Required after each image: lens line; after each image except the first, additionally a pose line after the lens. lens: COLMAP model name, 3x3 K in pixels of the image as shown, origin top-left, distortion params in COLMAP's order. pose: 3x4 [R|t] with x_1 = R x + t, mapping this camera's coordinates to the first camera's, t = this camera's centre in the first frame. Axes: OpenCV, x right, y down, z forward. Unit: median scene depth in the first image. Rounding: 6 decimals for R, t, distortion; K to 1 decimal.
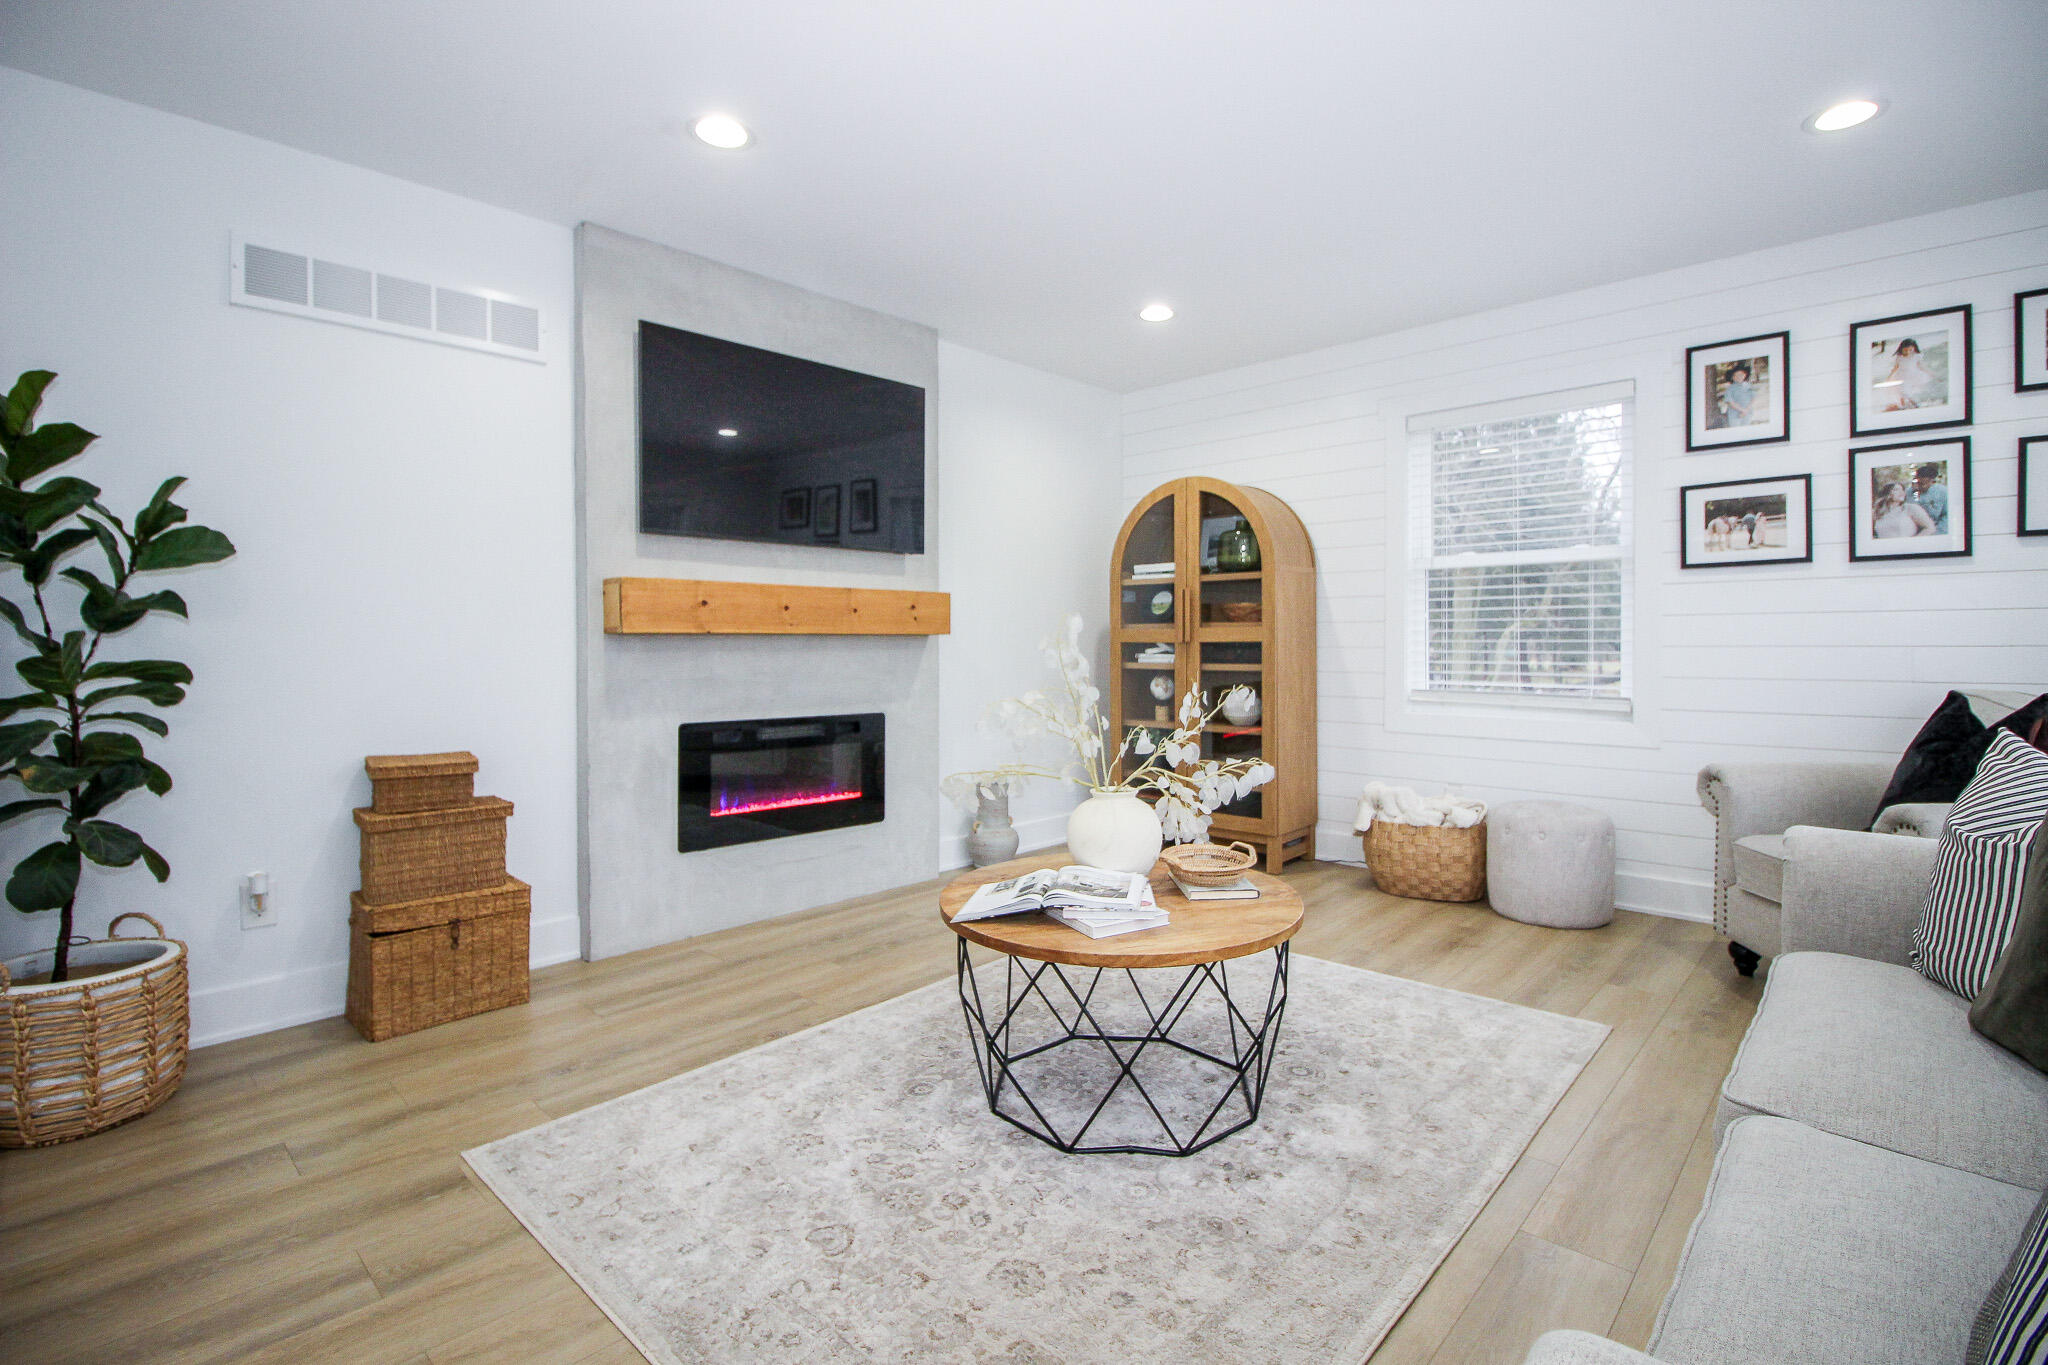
lens RADIAL K [[953.9, 0, 1023.5], [0, 953.9, 648.6], [0, 0, 1]] dist [-0.035754, -0.000259]
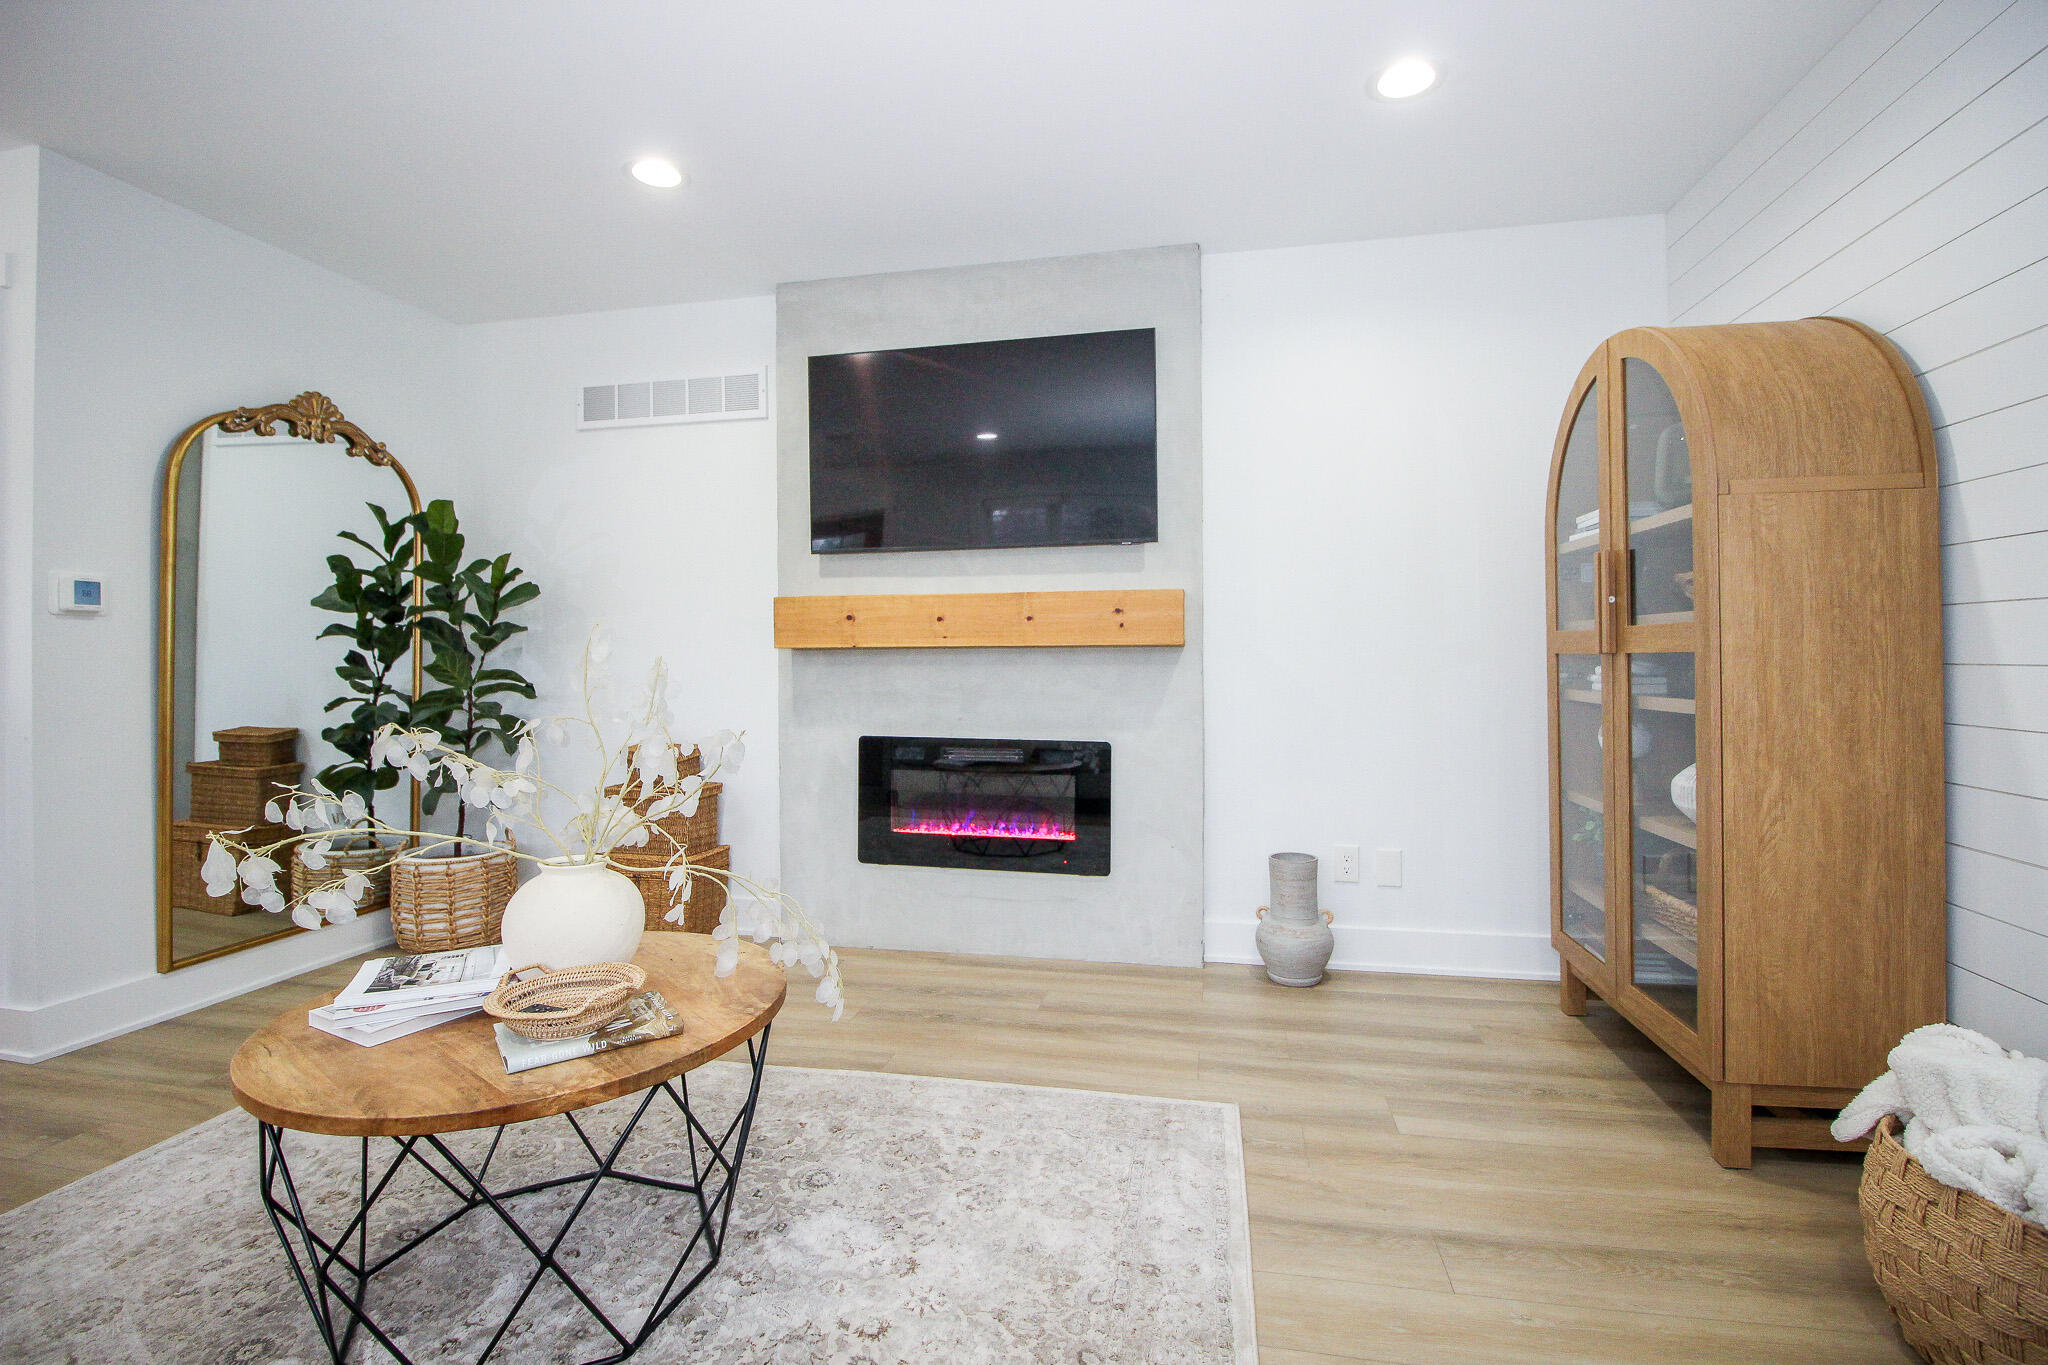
lens RADIAL K [[936.1, 0, 1020.2], [0, 936.1, 650.3], [0, 0, 1]] dist [-0.025214, -0.000139]
pose [[0.520309, -0.007253, -0.853947, 0.568030], [-0.000320, 0.999962, -0.008689, -0.004527], [0.853978, 0.004794, 0.520287, 0.595435]]
